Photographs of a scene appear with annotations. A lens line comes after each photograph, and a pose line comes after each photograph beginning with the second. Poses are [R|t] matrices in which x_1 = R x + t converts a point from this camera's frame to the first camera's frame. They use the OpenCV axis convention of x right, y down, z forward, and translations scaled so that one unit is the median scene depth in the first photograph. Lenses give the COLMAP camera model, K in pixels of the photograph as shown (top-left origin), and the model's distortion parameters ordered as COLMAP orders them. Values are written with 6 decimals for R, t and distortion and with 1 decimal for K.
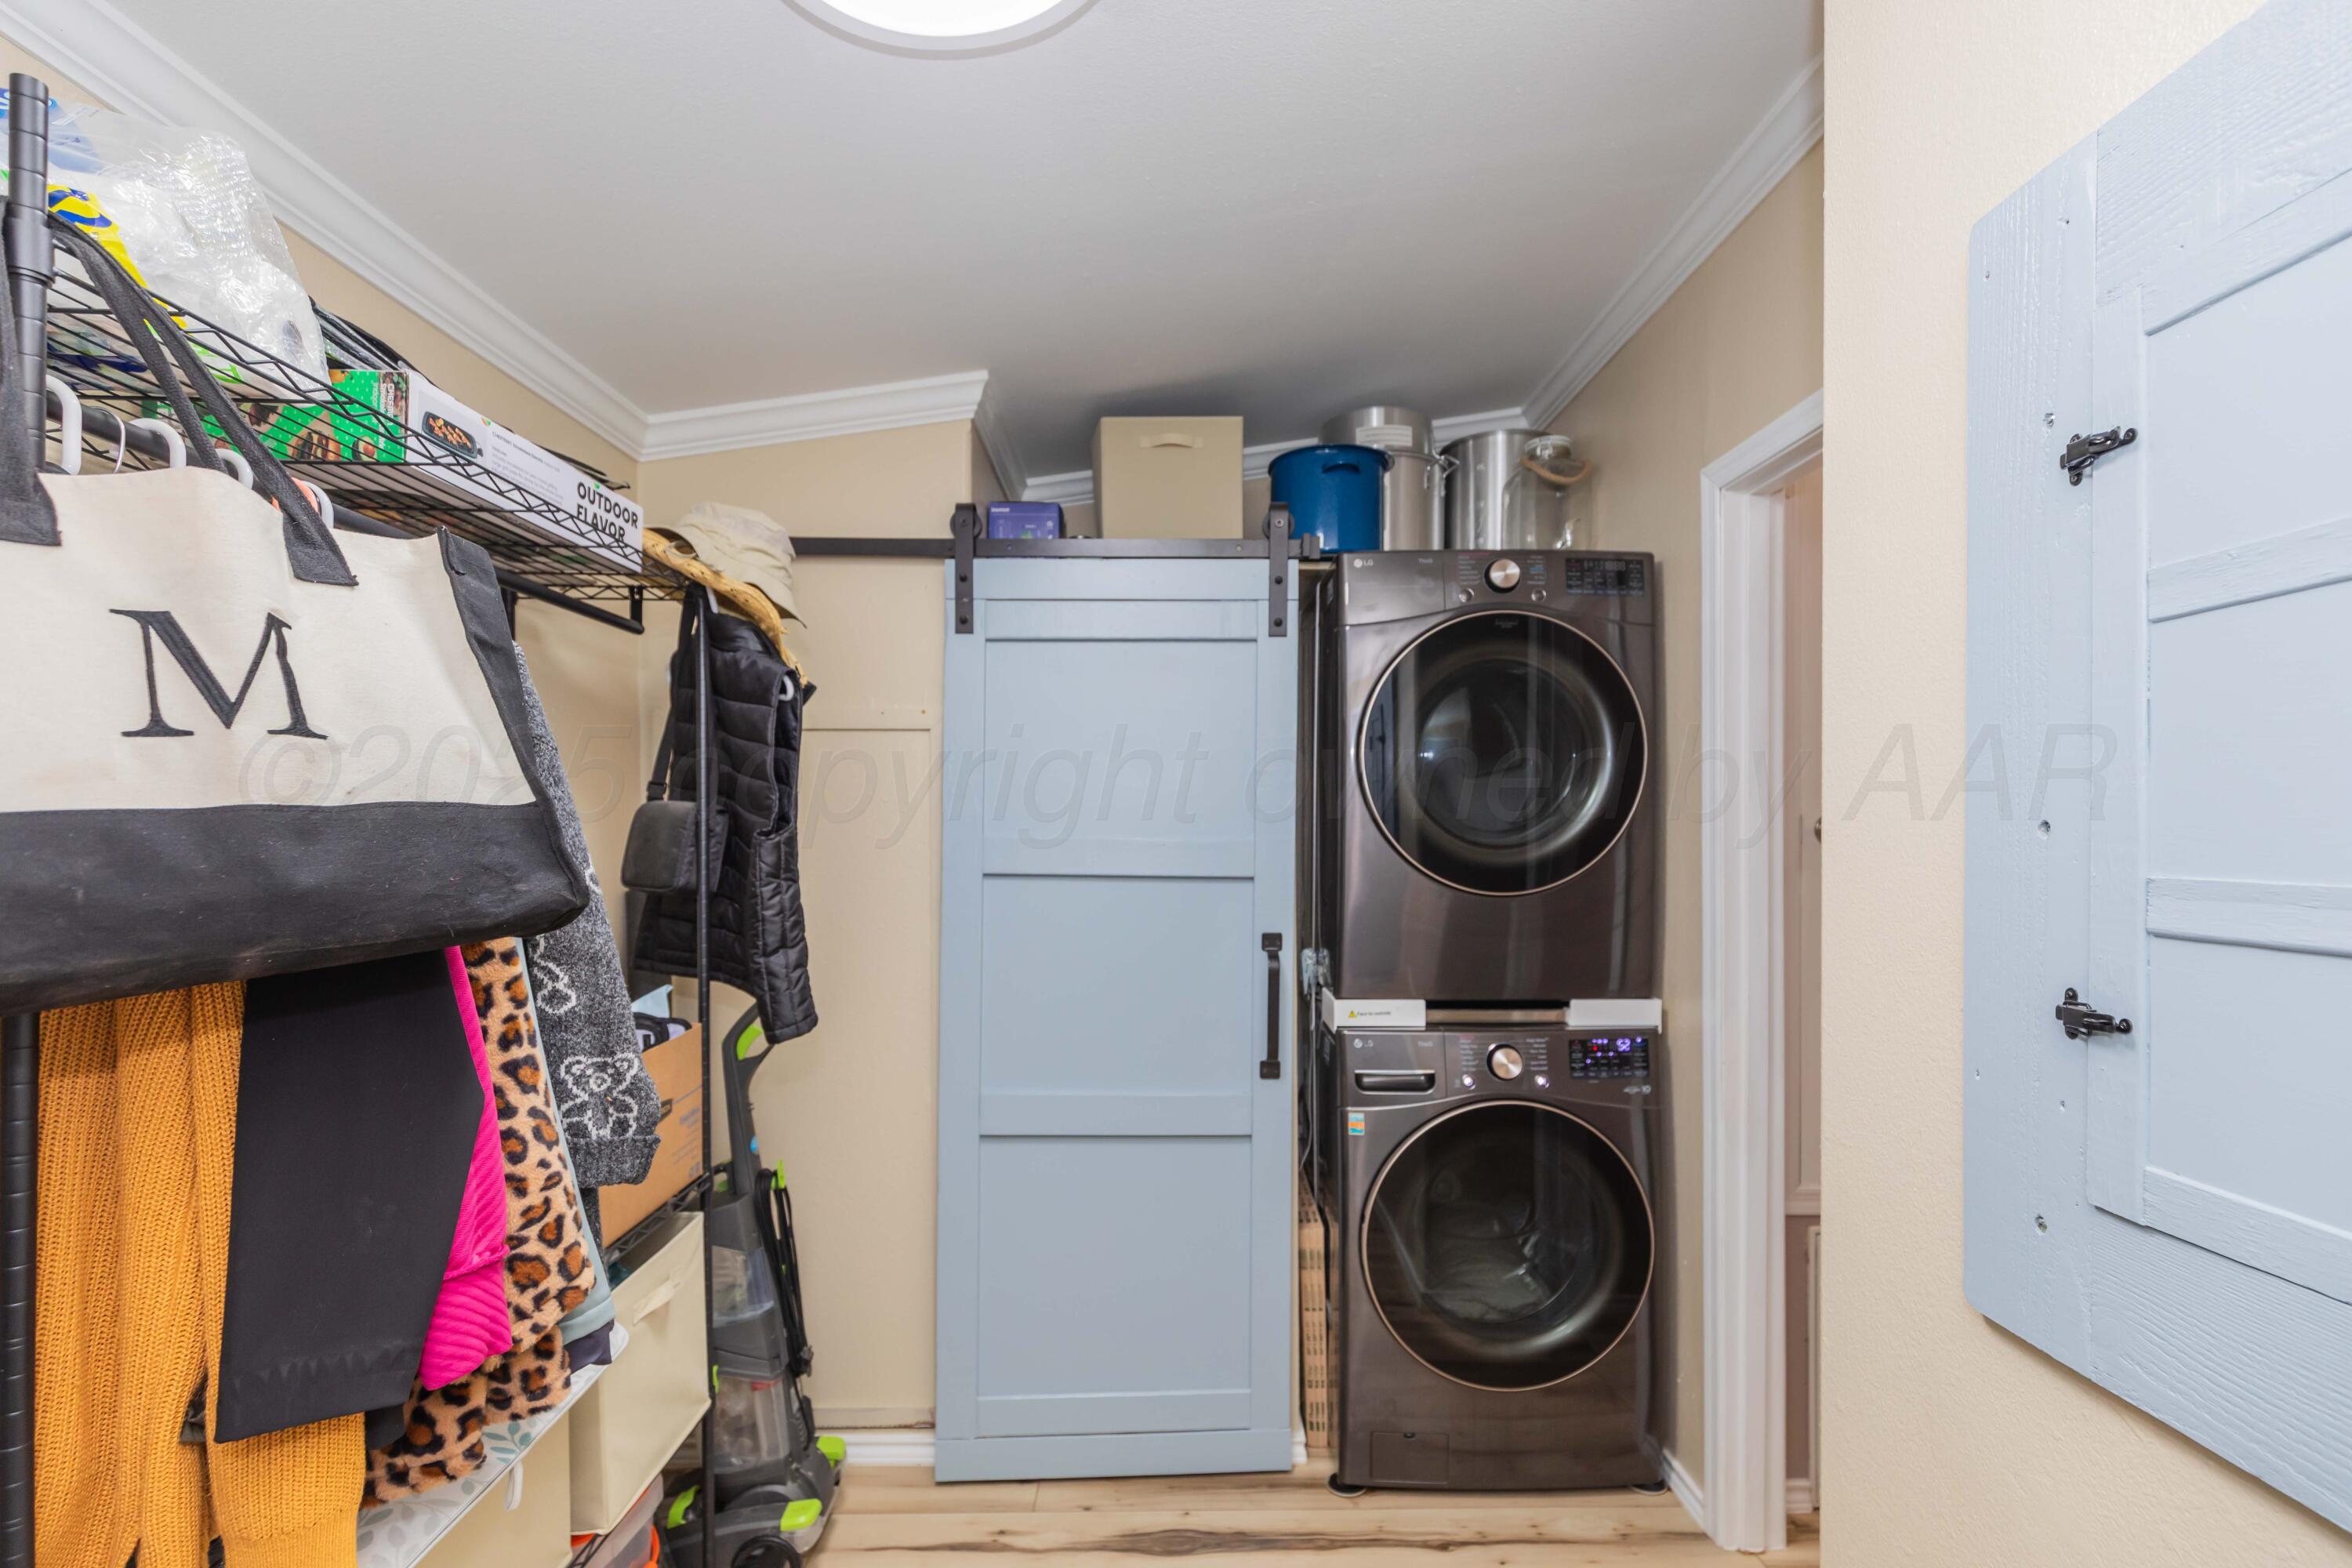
lens RADIAL K [[1069.1, 0, 1180.4], [0, 1069.1, 805.3], [0, 0, 1]] dist [-0.000957, -0.000855]
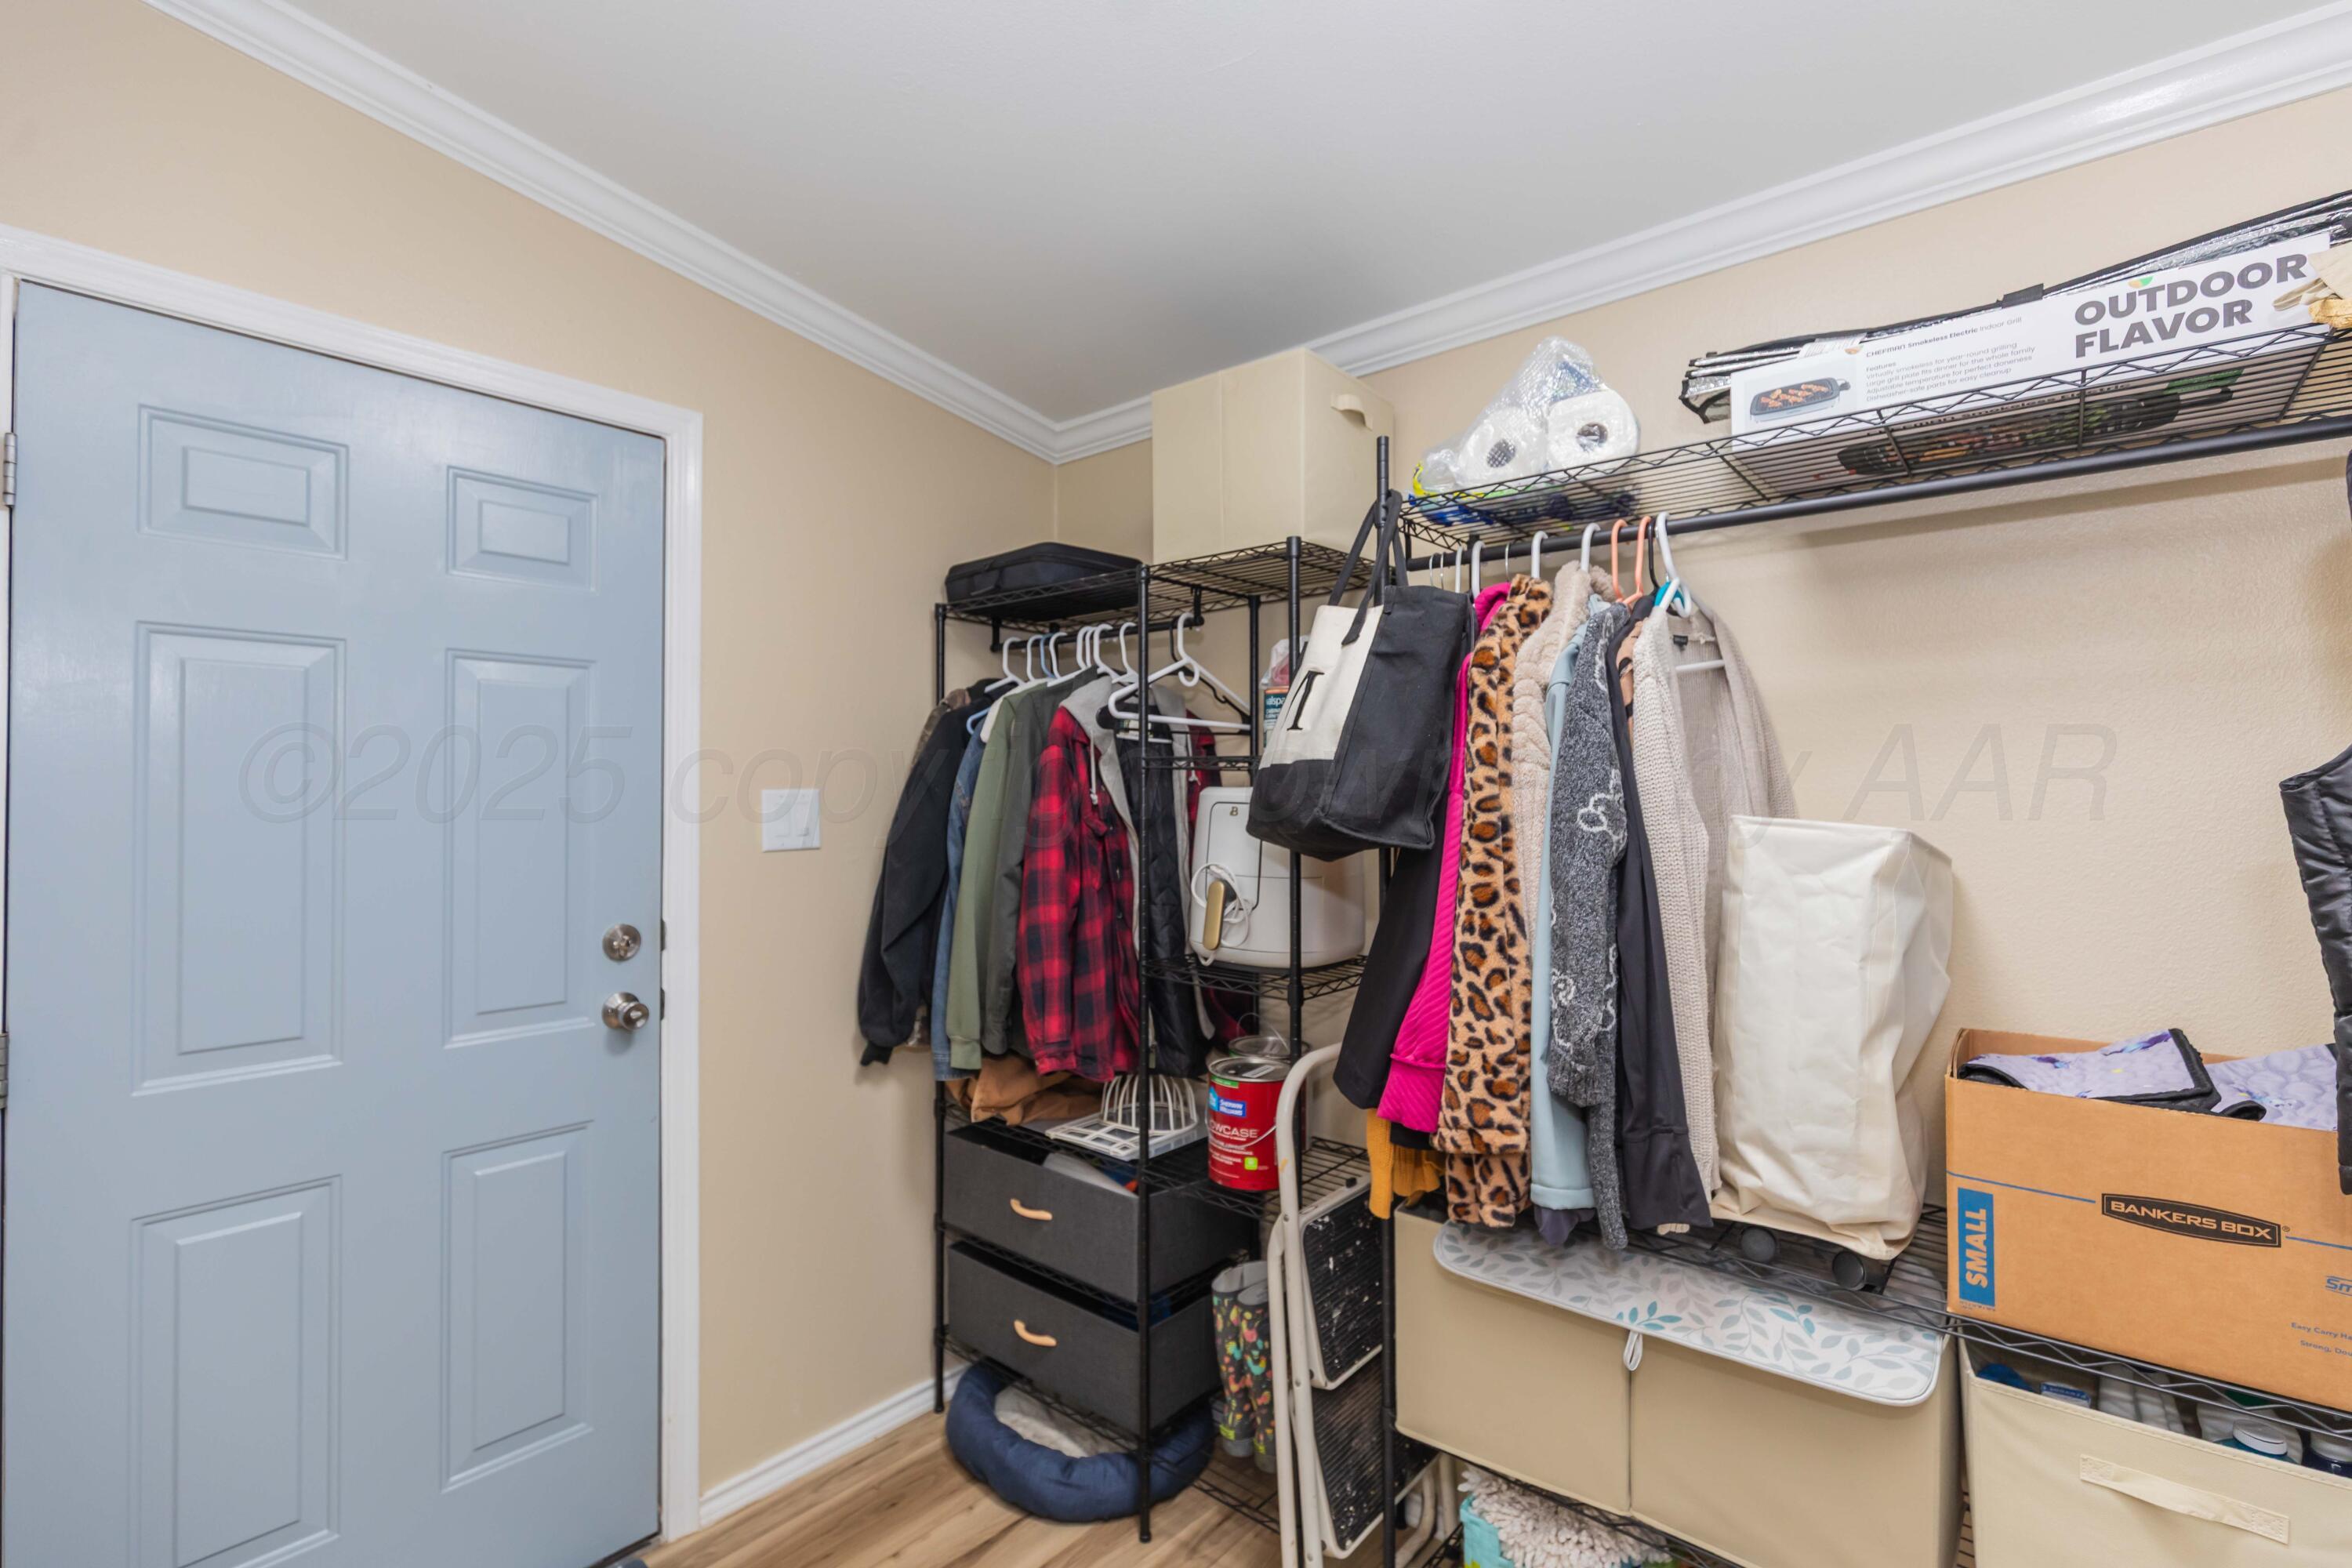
lens RADIAL K [[1069.1, 0, 1180.4], [0, 1069.1, 805.3], [0, 0, 1]] dist [-0.000957, -0.000855]
pose [[-0.667182, -0.000967, -0.744894, 0.627817], [0.006148, 0.999958, -0.006805, 0.068509], [0.744869, -0.009120, -0.667148, 1.617788]]
